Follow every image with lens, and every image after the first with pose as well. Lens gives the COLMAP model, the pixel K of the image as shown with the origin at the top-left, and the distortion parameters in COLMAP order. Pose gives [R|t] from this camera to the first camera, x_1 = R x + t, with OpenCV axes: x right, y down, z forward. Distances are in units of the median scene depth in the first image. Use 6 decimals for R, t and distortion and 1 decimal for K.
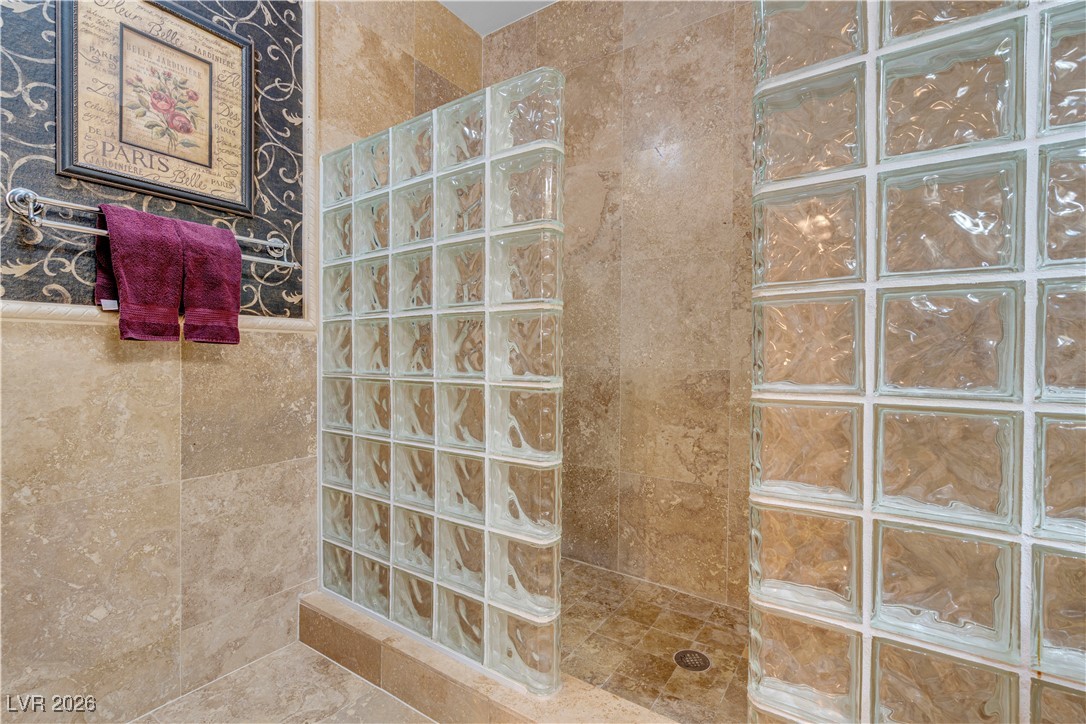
lens RADIAL K [[488.1, 0, 539.4], [0, 488.1, 361.0], [0, 0, 1]] dist [-0.002624, 0.000597]
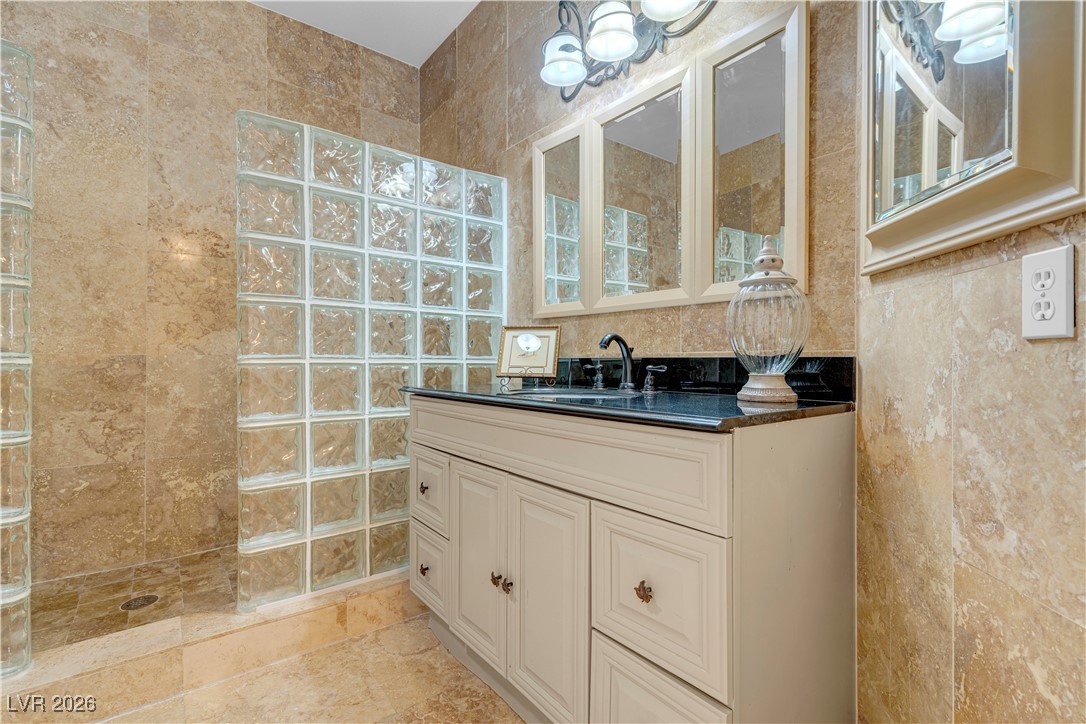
lens RADIAL K [[488.1, 0, 539.4], [0, 488.1, 361.0], [0, 0, 1]] dist [-0.002624, 0.000597]
pose [[0.300698, -0.006541, 0.953697, -0.409254], [0.010691, 0.999937, 0.003487, 0.037928], [-0.953660, 0.009148, 0.300749, -0.211234]]
